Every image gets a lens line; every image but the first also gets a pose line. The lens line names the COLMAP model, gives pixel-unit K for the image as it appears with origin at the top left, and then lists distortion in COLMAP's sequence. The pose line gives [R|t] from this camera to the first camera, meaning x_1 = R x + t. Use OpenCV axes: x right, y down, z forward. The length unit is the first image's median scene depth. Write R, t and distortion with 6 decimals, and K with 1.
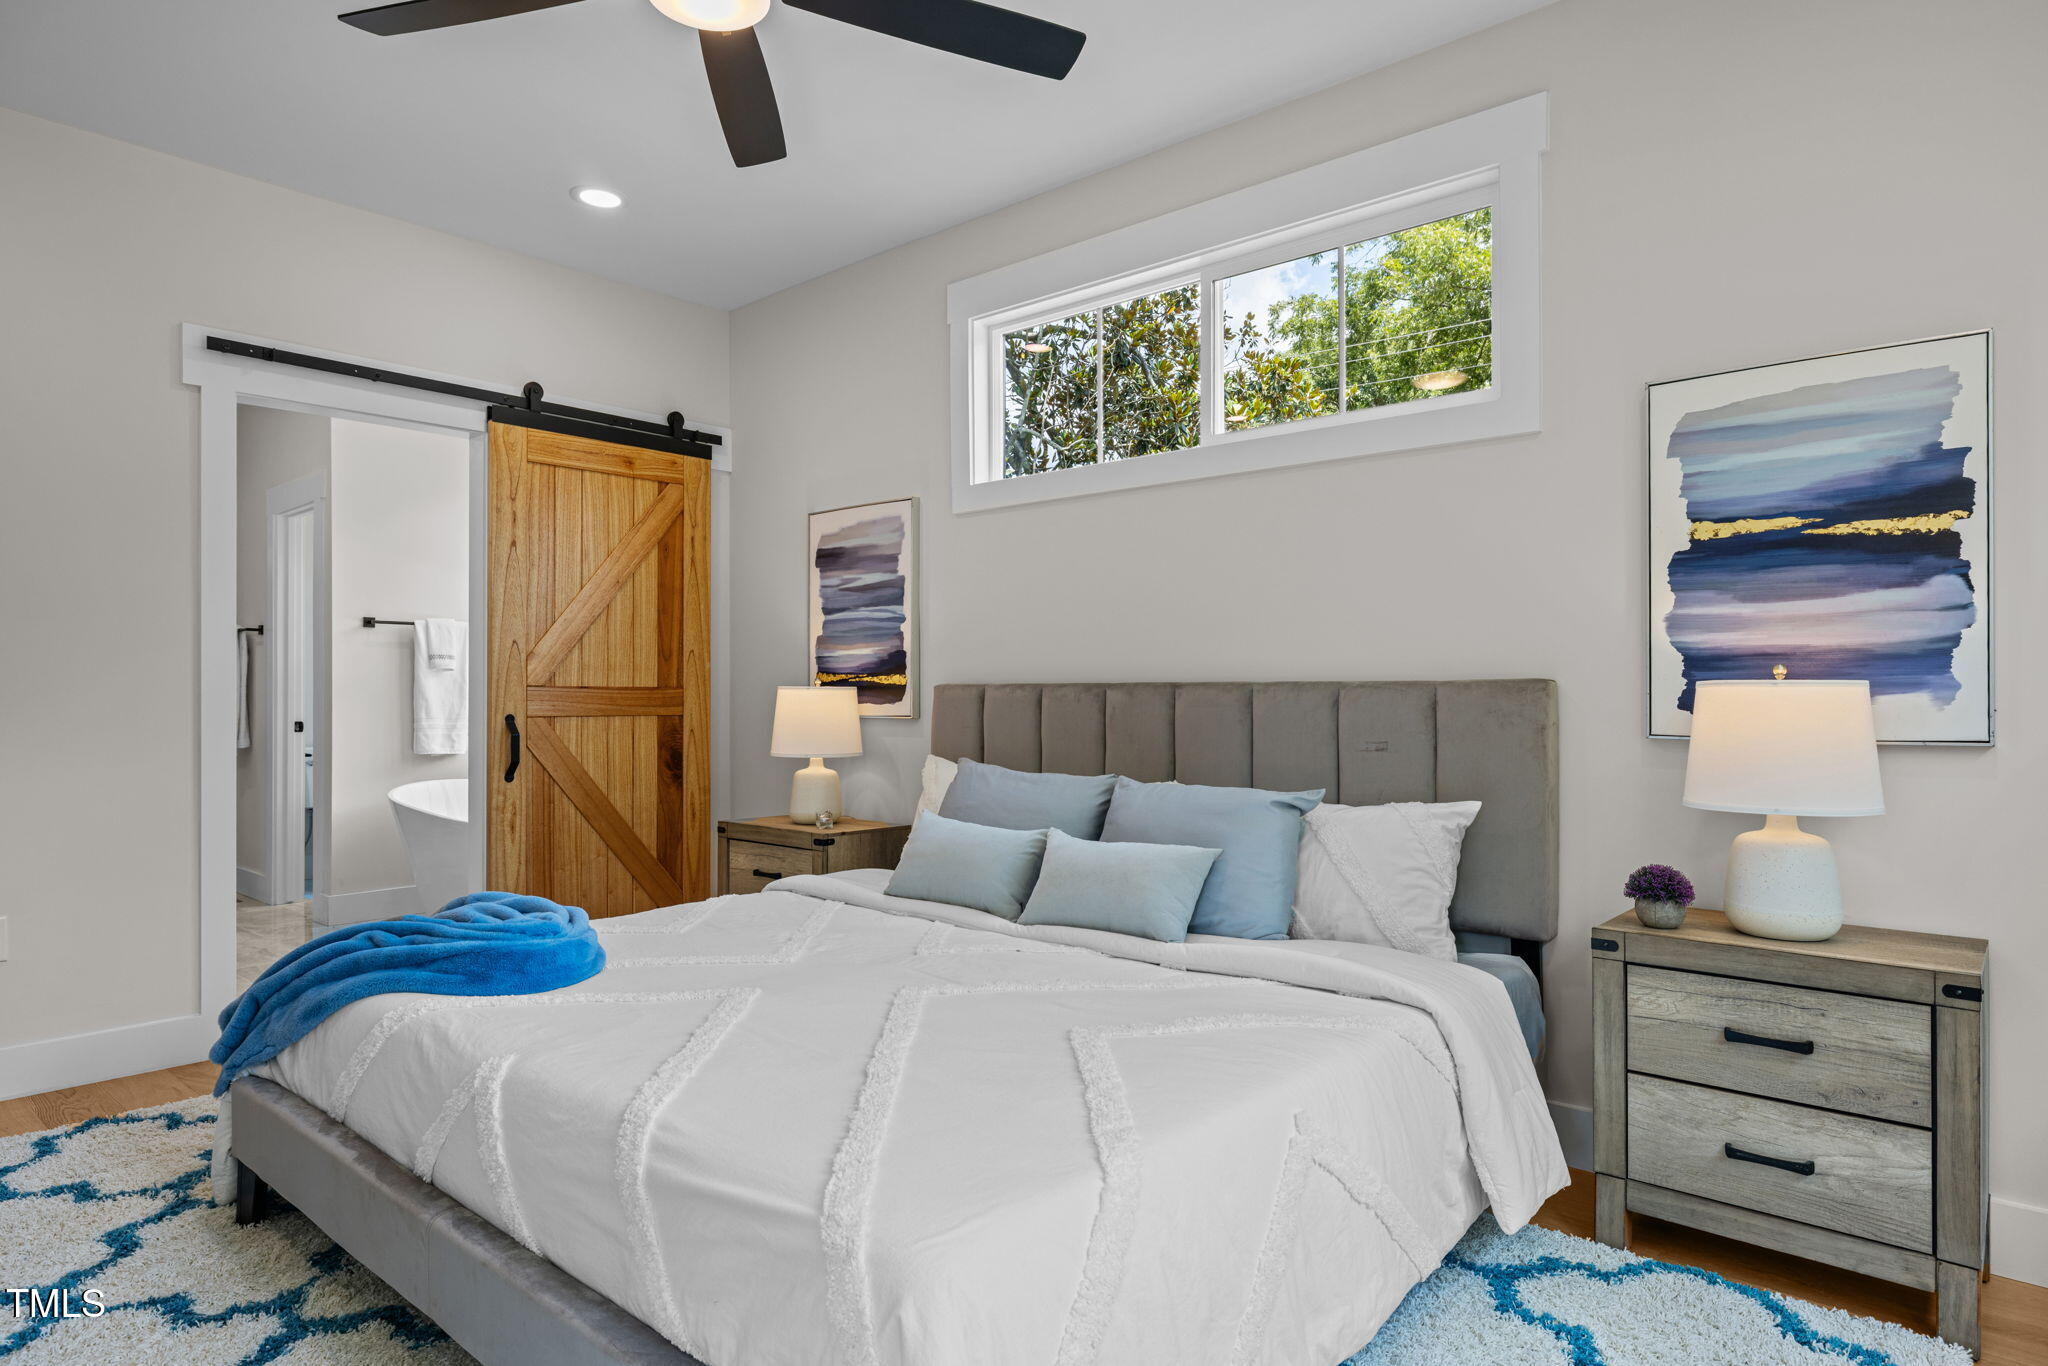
lens RADIAL K [[1180.8, 0, 1028.2], [0, 1180.8, 689.7], [0, 0, 1]] dist [0.004437, 0.000331]
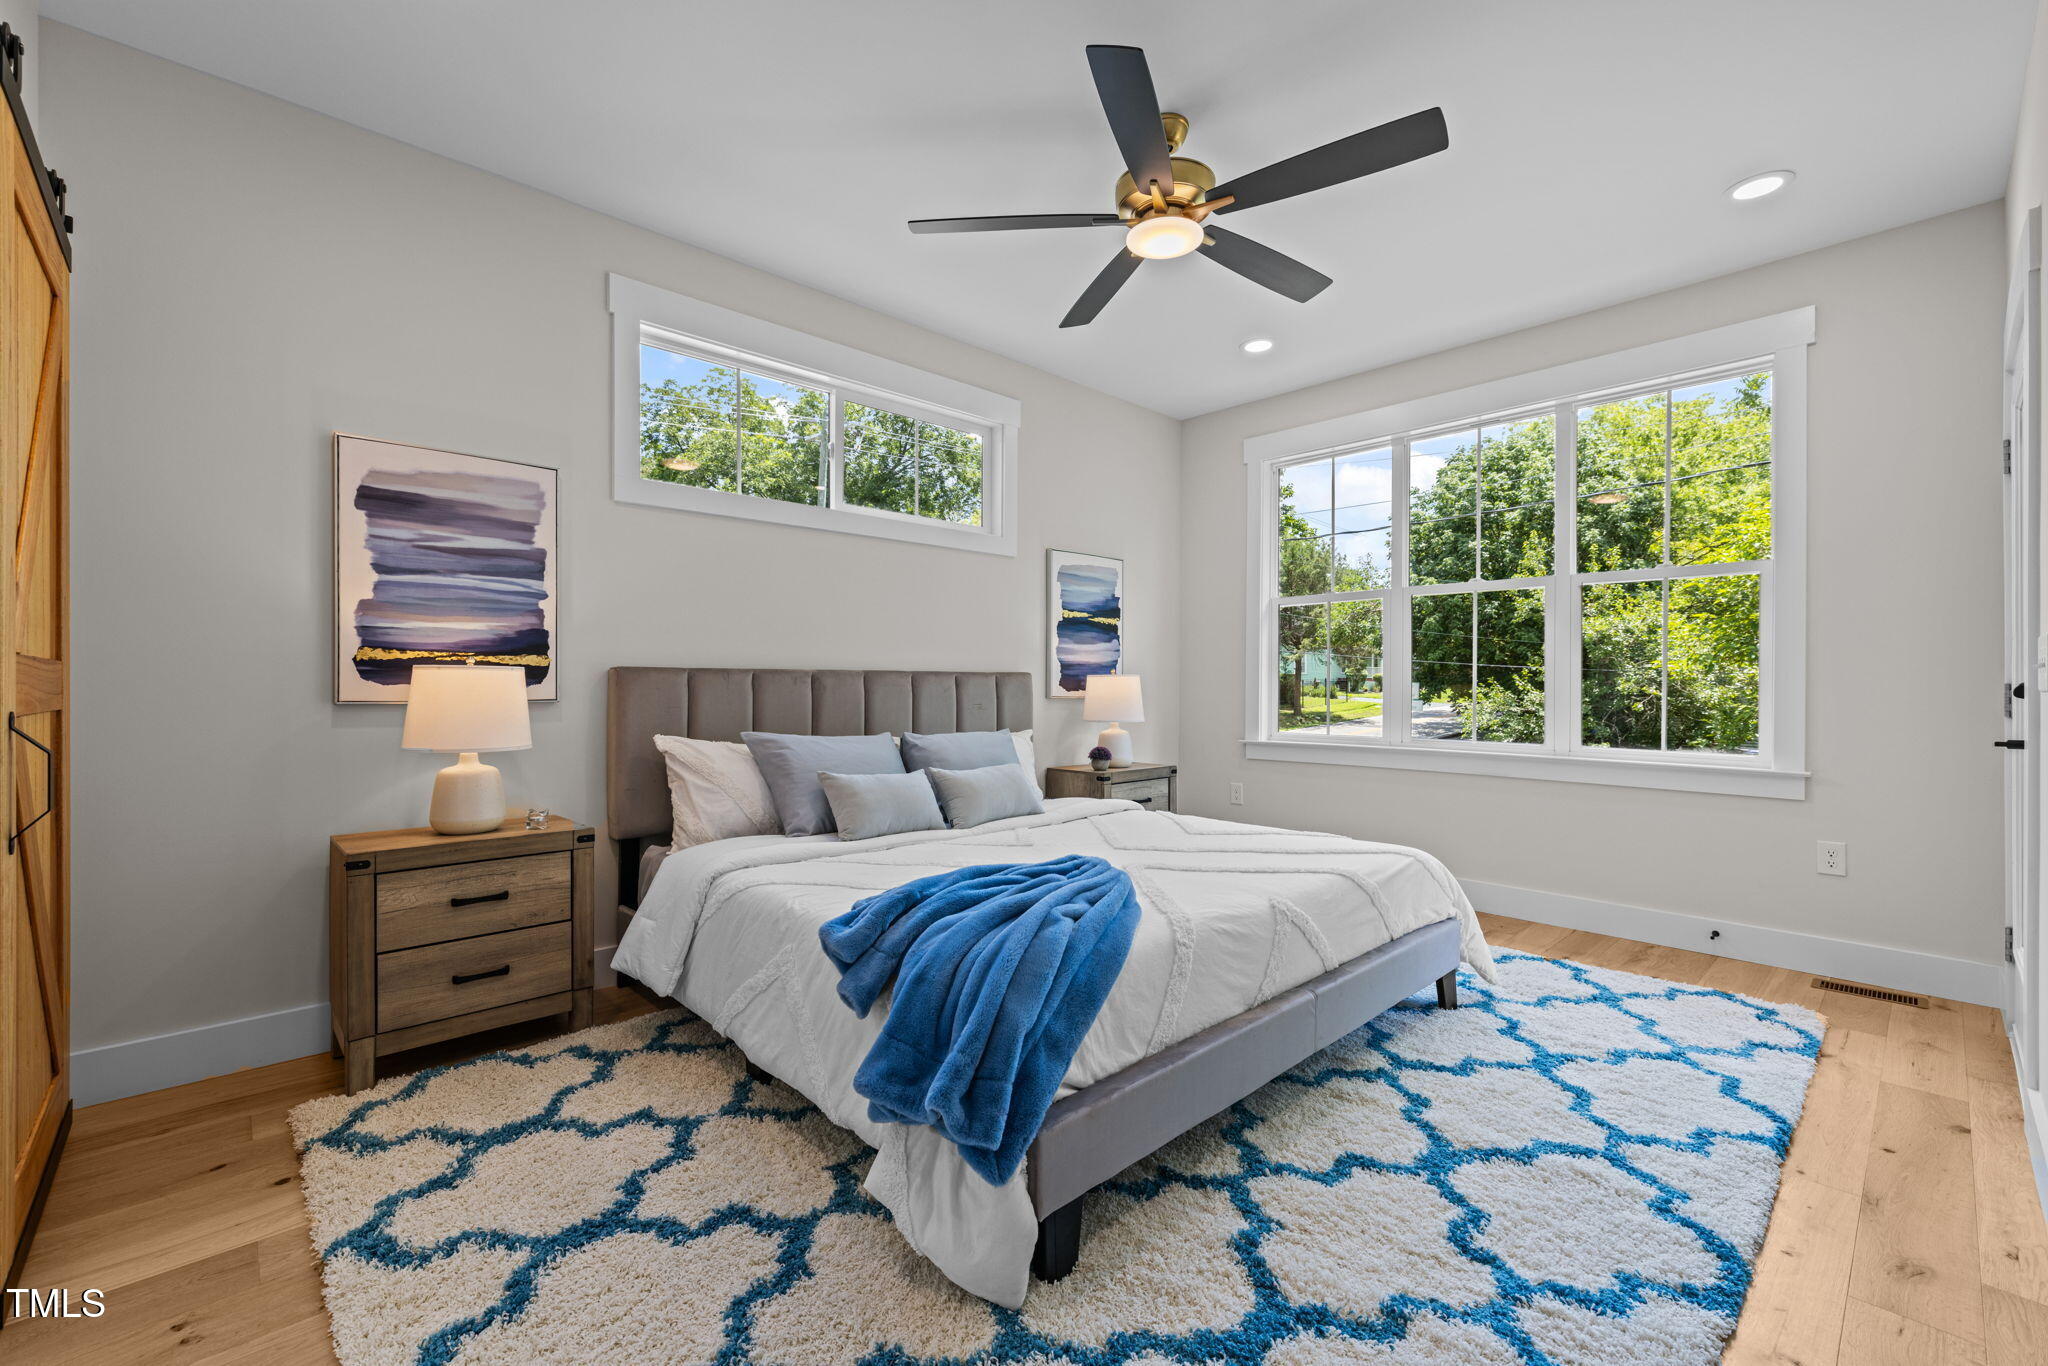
lens RADIAL K [[865.1, 0, 1023.2], [0, 865.1, 678.7], [0, 0, 1]] dist [0.000290, 0.000262]
pose [[0.086799, 0.000977, 0.996225, -0.755738], [-0.010303, 0.999947, -0.000083, 0.002057], [-0.996173, -0.010257, 0.086804, 0.563045]]
